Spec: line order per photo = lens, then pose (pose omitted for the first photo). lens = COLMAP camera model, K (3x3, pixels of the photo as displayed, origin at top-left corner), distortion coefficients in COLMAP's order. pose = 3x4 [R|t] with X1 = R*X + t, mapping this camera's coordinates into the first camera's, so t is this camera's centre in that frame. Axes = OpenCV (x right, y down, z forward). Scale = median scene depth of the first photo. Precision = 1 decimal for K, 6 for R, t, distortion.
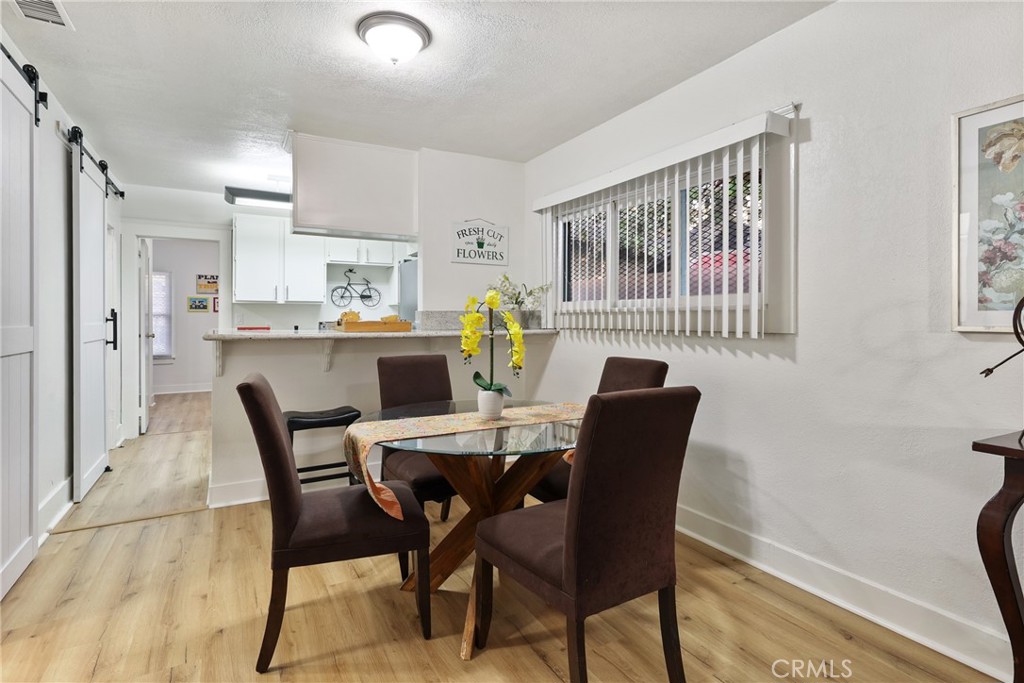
lens RADIAL K [[517.6, 0, 518.6], [0, 517.6, 317.7], [0, 0, 1]] dist [0.000312, -0.000043]
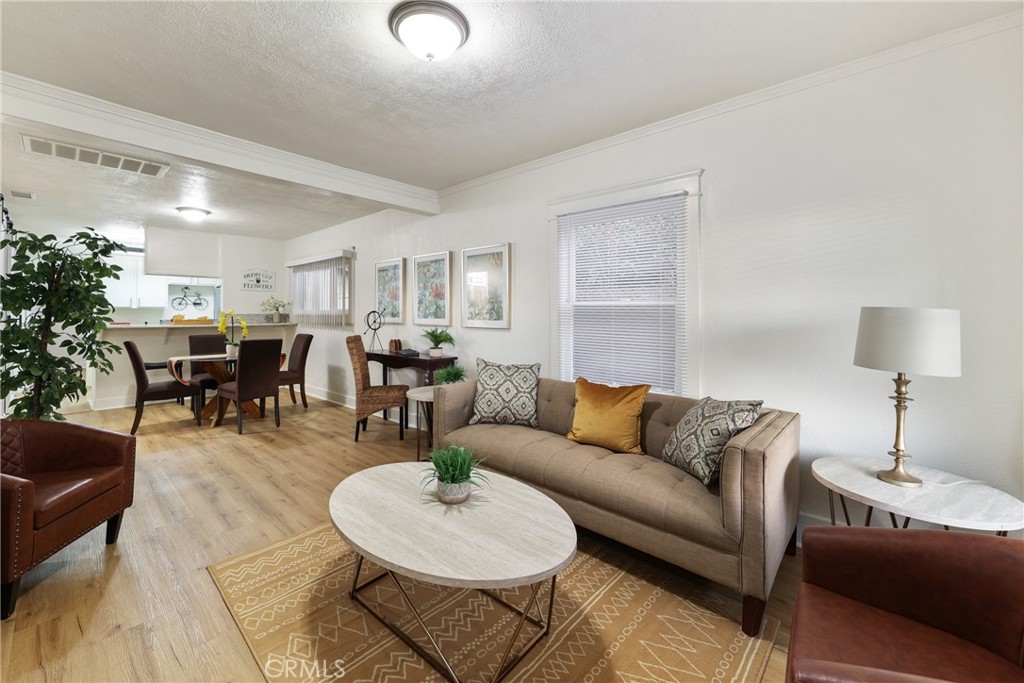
lens RADIAL K [[419.7, 0, 513.9], [0, 419.7, 308.7], [0, 0, 1]] dist [0.000441, -0.000129]
pose [[0.949778, 0.005644, 0.312875, 0.381942], [-0.002174, 0.999932, -0.011442, -0.018582], [-0.312918, 0.010187, 0.949725, -0.914087]]
